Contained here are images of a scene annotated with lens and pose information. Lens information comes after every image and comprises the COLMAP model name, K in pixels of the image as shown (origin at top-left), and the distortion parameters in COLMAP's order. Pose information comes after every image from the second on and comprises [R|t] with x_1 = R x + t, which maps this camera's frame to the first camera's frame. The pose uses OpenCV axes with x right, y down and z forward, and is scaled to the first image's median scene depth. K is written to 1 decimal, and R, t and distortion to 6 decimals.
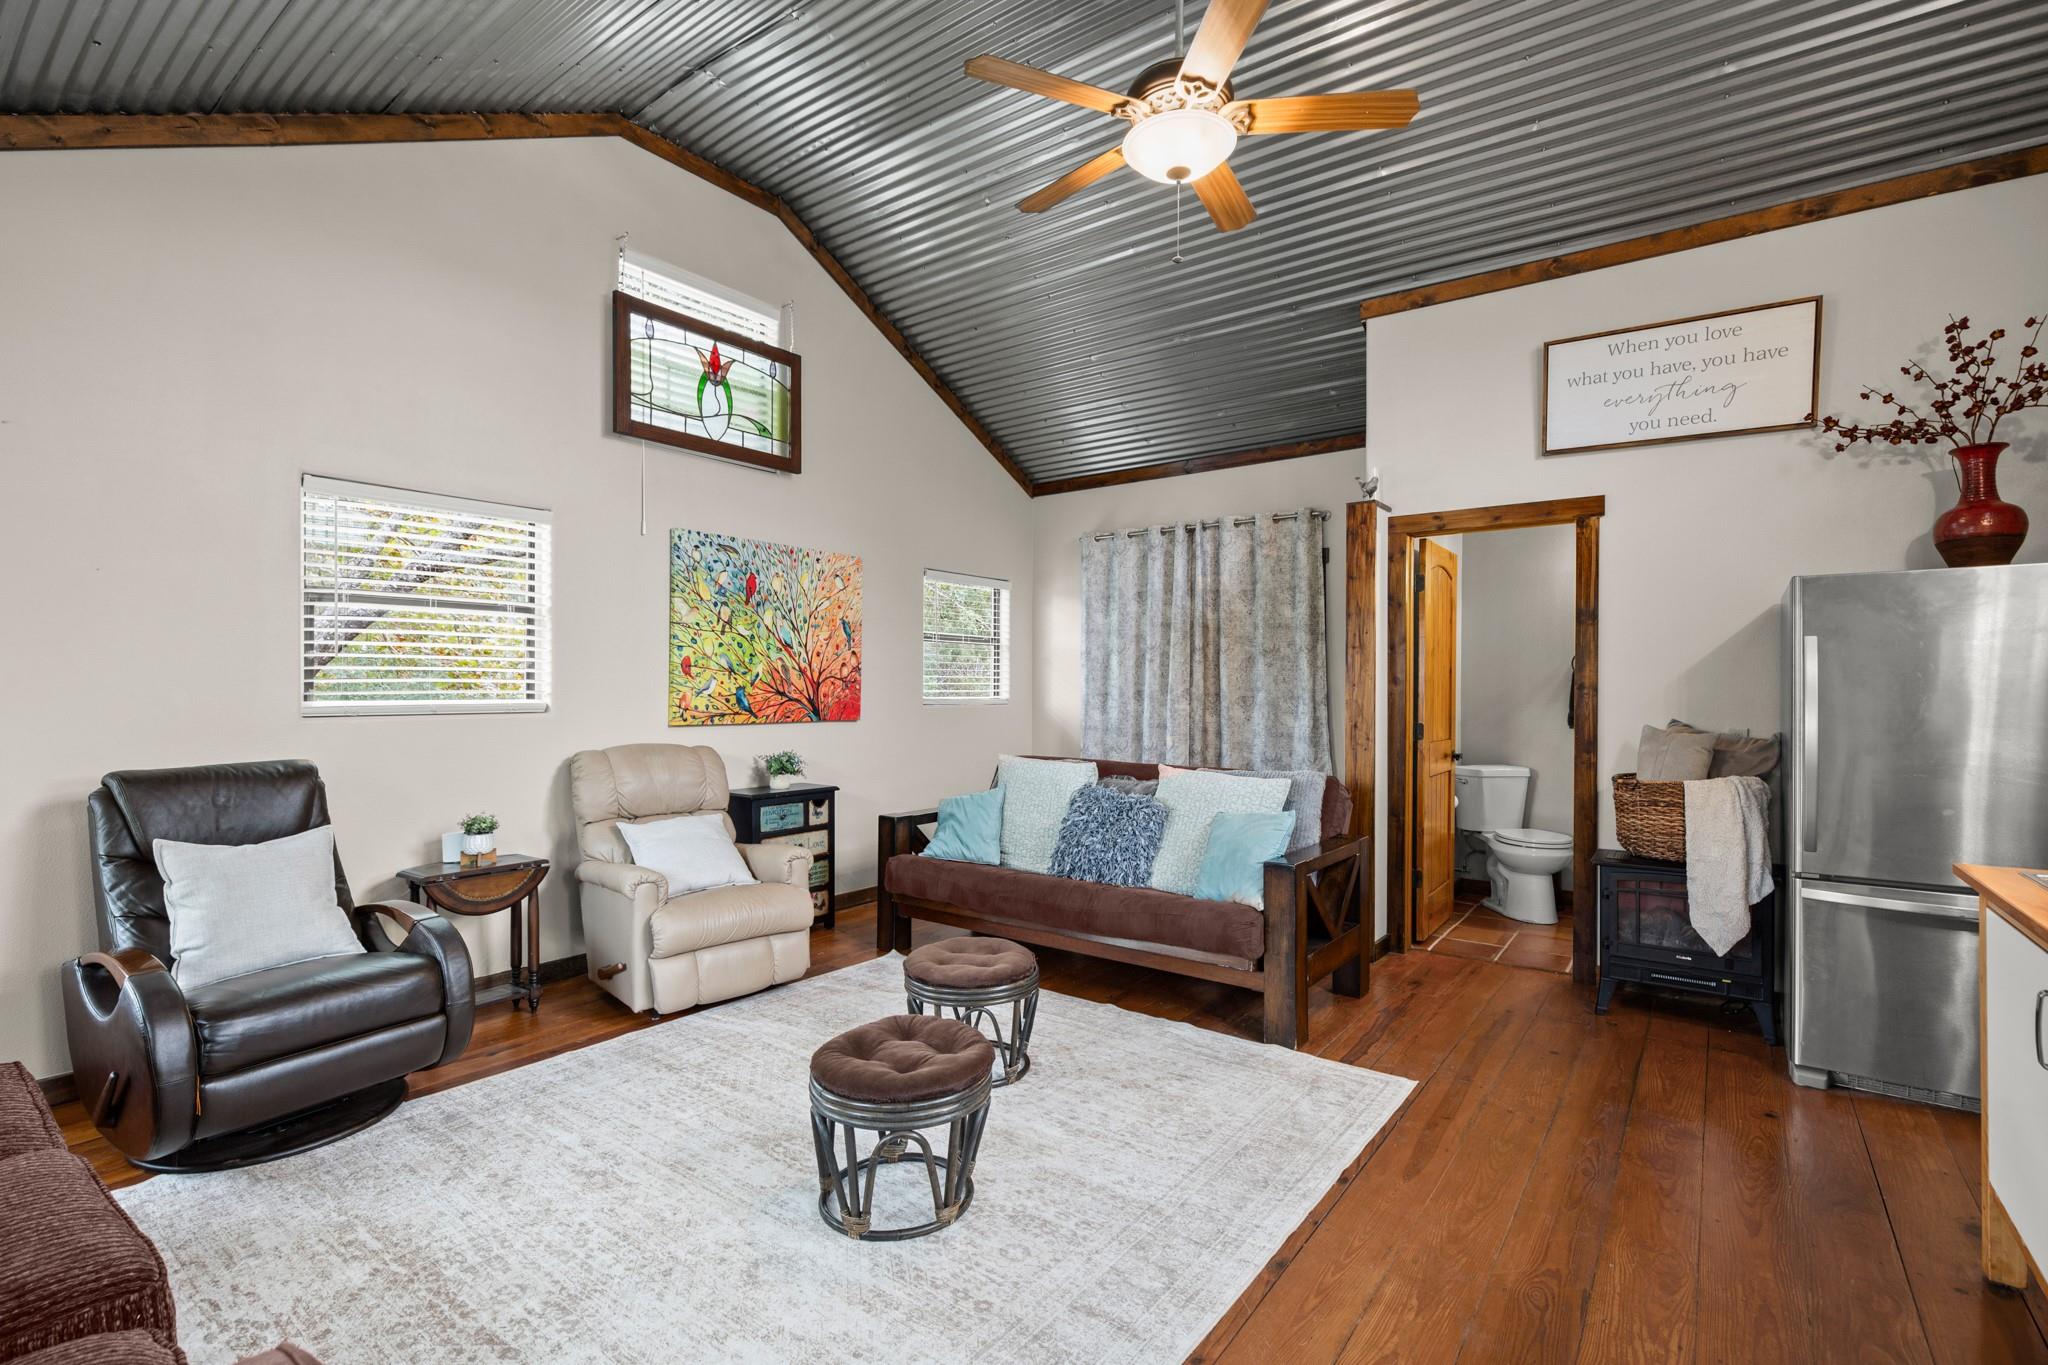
lens RADIAL K [[930.5, 0, 1037.1], [0, 930.5, 697.9], [0, 0, 1]] dist [0.004026, -0.000006]
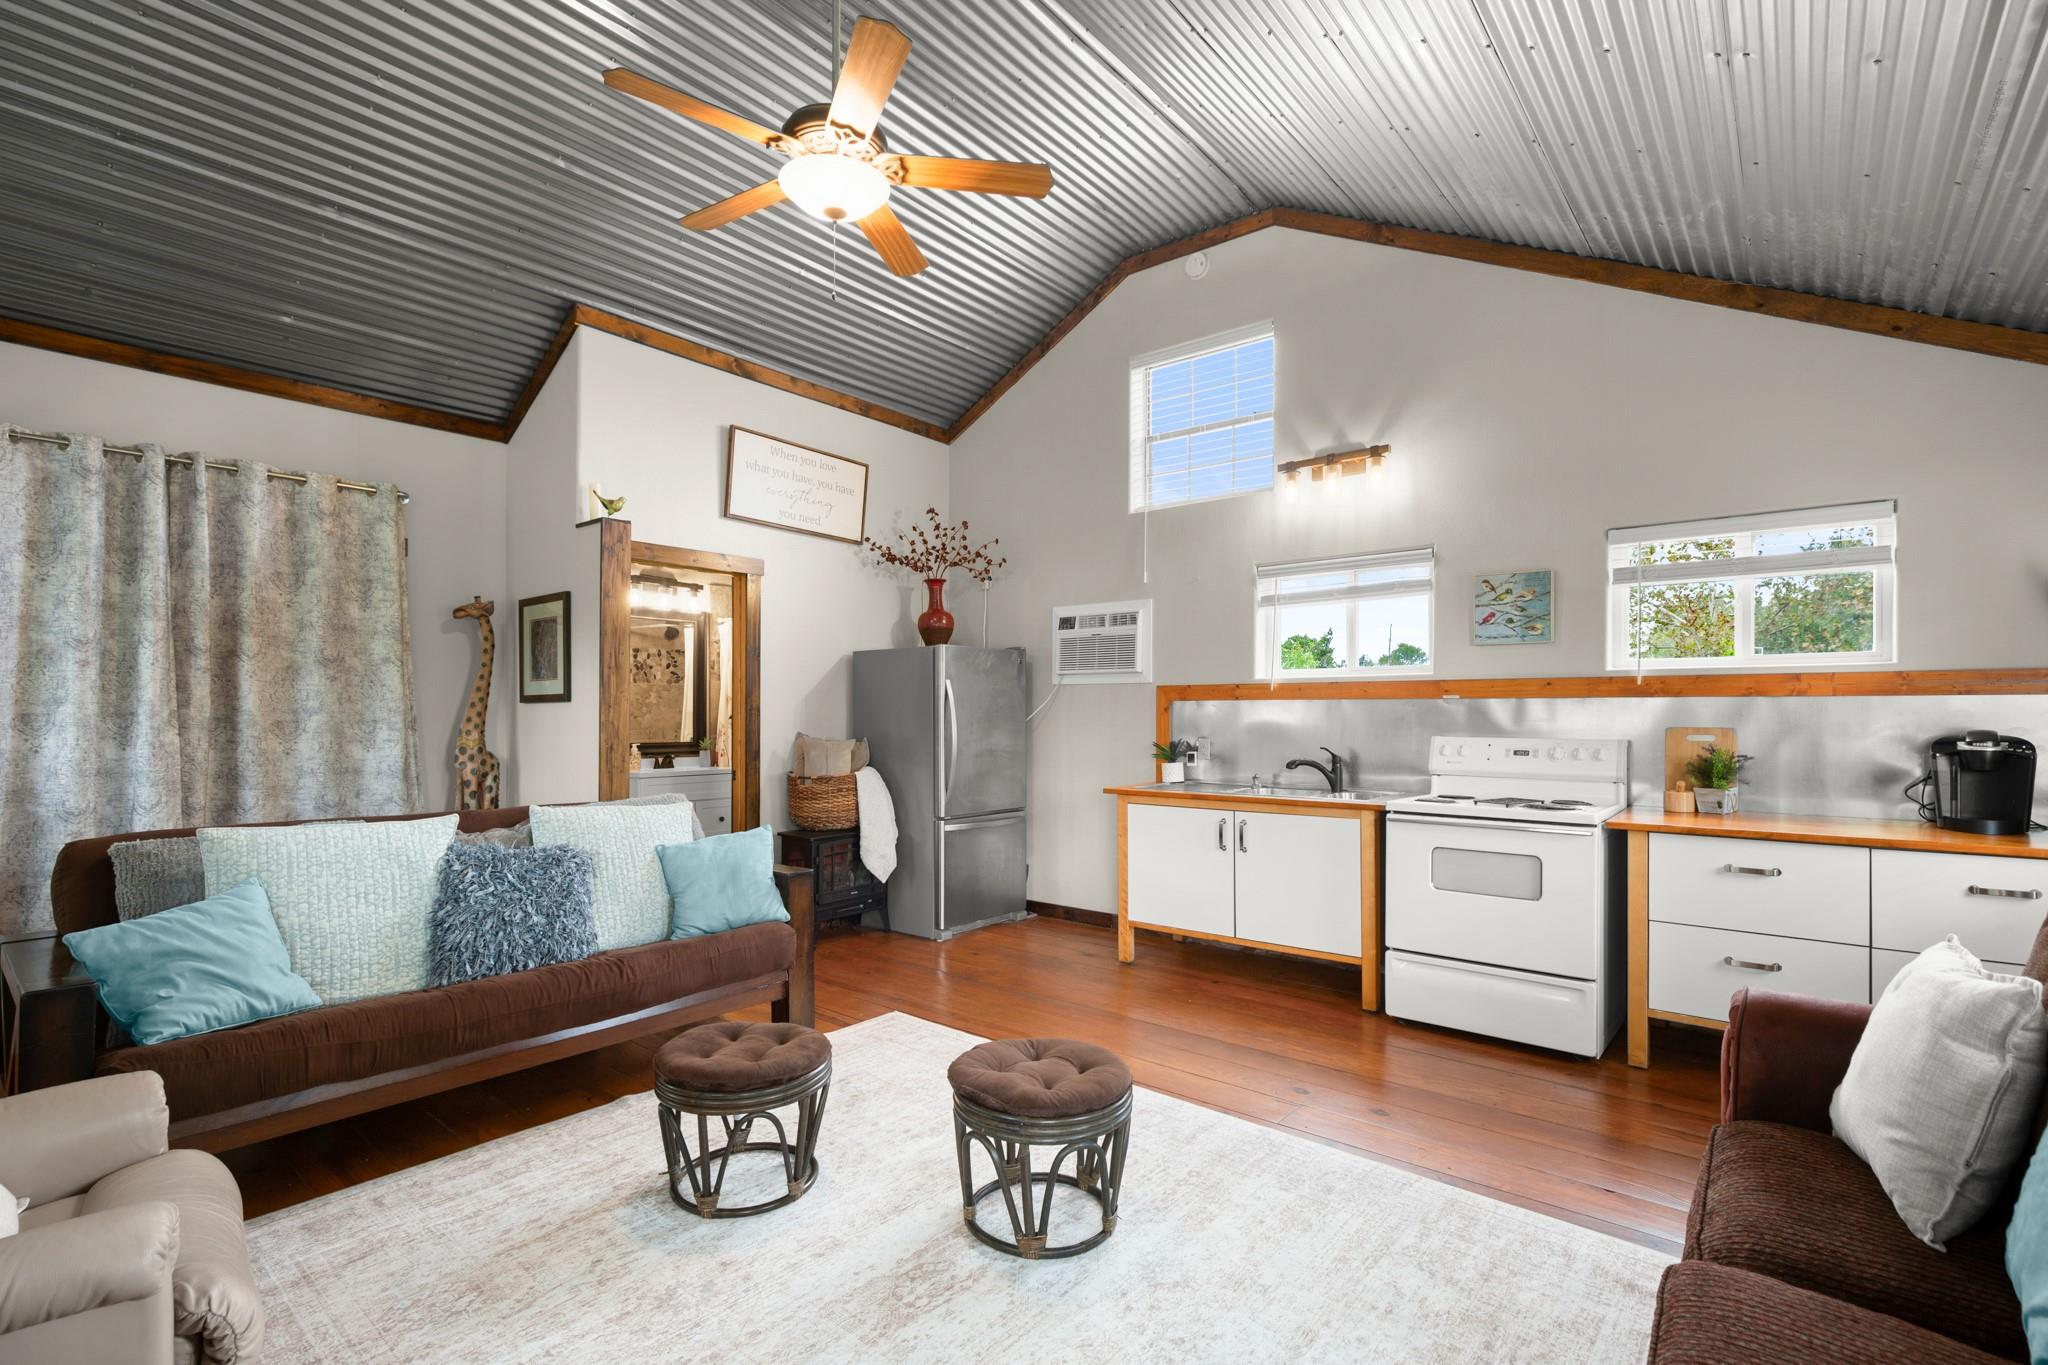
lens RADIAL K [[941.1, 0, 1043.2], [0, 941.1, 710.0], [0, 0, 1]] dist [0.002468, -0.000175]
pose [[0.052062, -0.000966, 0.998643, -0.617072], [0.012434, 0.999923, 0.000319, -0.004111], [-0.998566, 0.012400, 0.052070, 0.499582]]
